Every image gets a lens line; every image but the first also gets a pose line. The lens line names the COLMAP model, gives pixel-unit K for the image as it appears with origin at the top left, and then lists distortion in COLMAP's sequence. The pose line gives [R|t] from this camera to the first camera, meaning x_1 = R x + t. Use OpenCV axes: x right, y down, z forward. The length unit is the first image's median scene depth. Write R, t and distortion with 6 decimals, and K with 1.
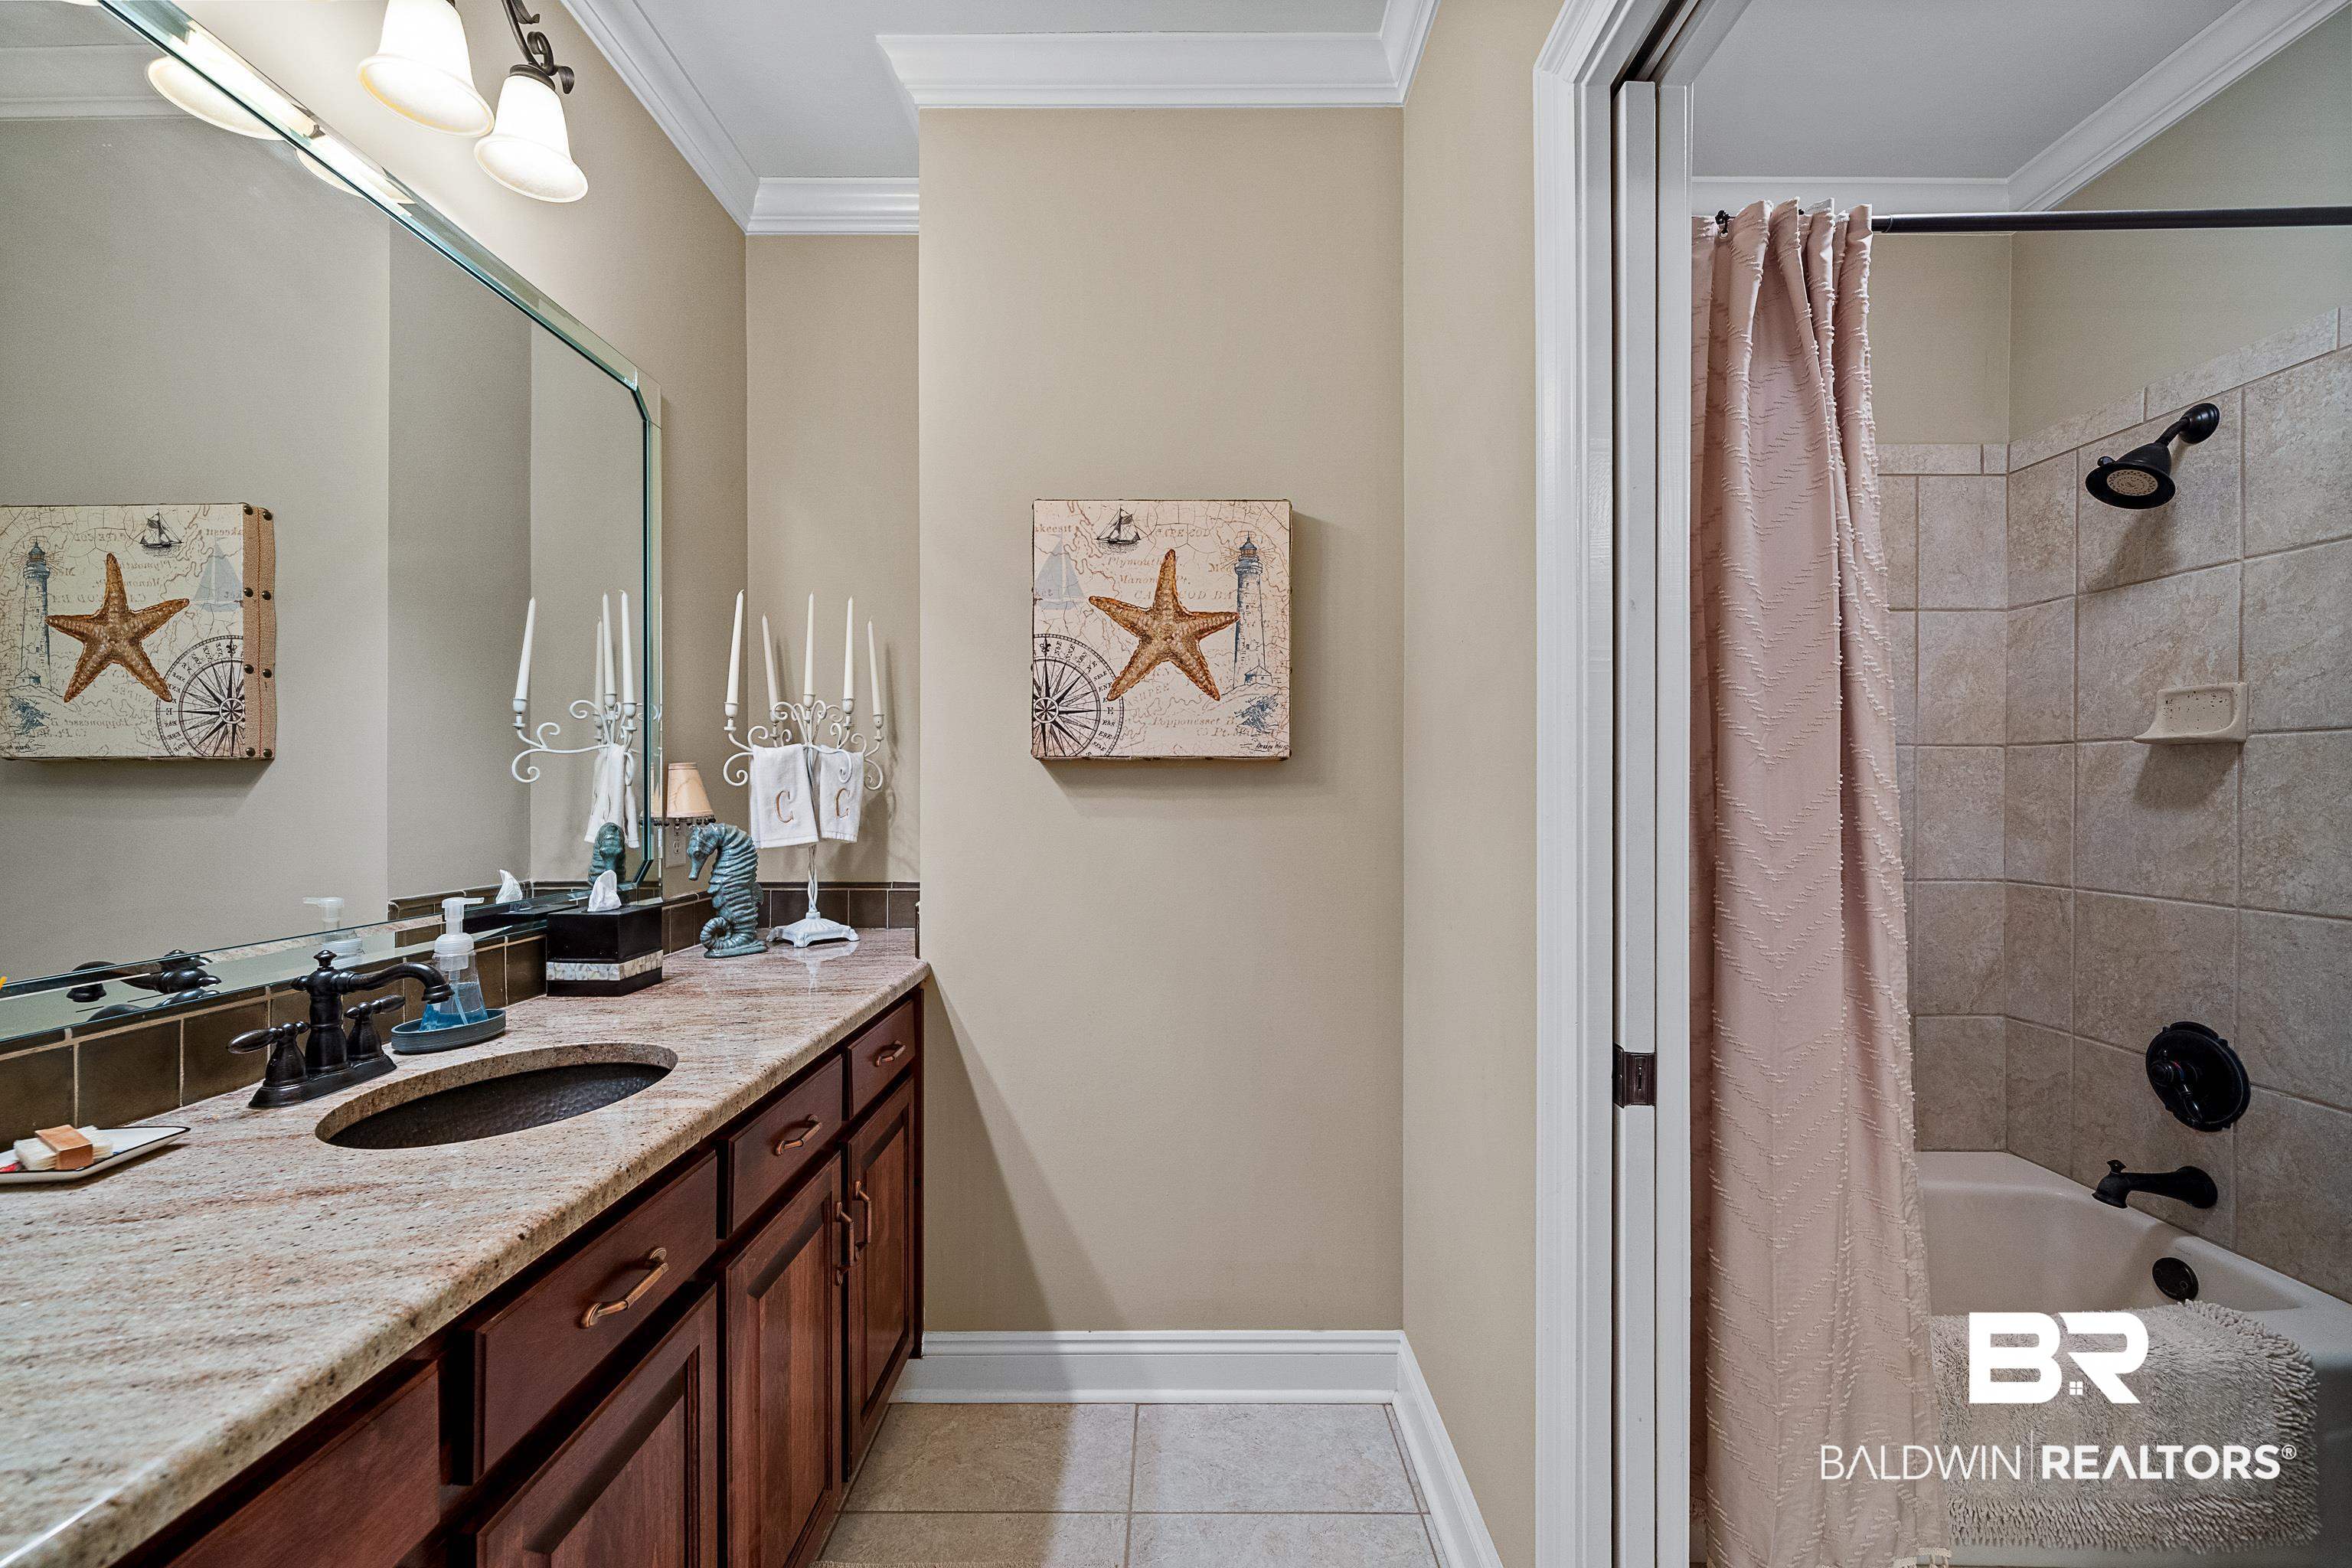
lens RADIAL K [[940.0, 0, 1176.0], [0, 940.0, 784.0], [0, 0, 1]] dist [-0.002534, -0.000099]
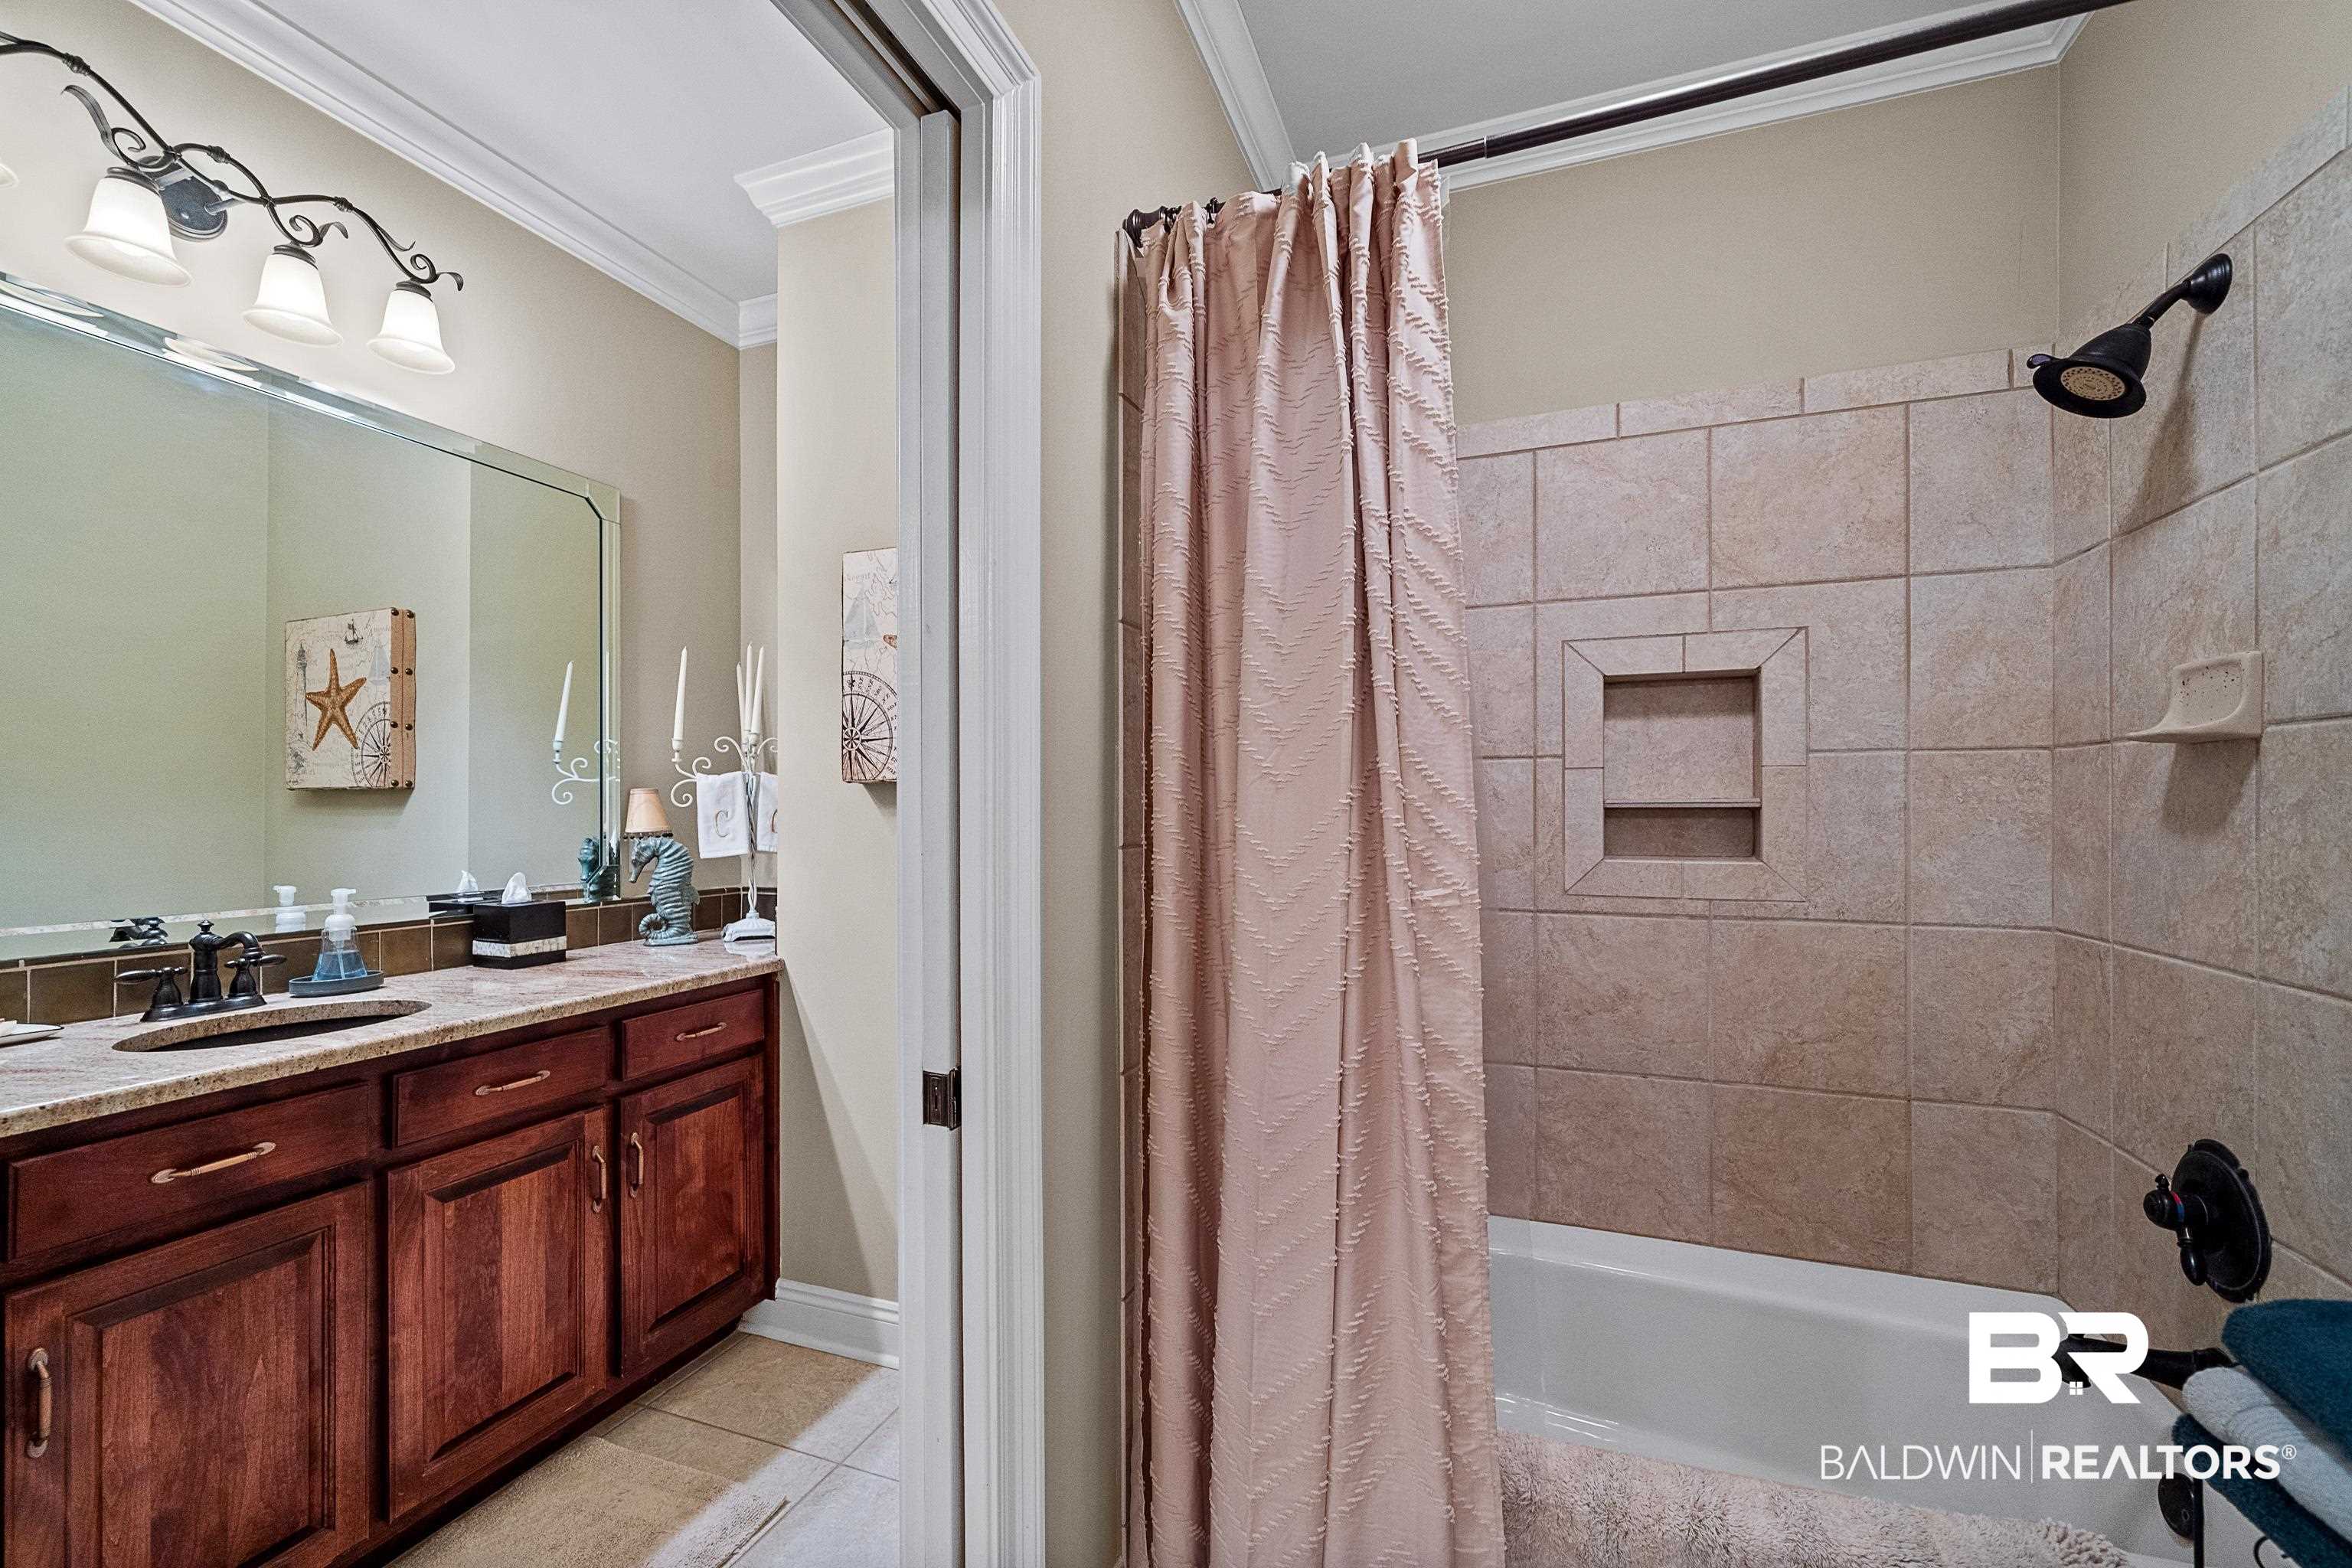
lens RADIAL K [[942.1, 0, 1174.2], [0, 942.1, 793.7], [0, 0, 1]] dist [-0.000199, -0.000294]
pose [[0.938948, -0.007329, -0.343981, 0.600366], [0.004595, 0.999951, -0.008763, -0.001419], [0.344028, 0.006647, 0.938936, 0.074842]]
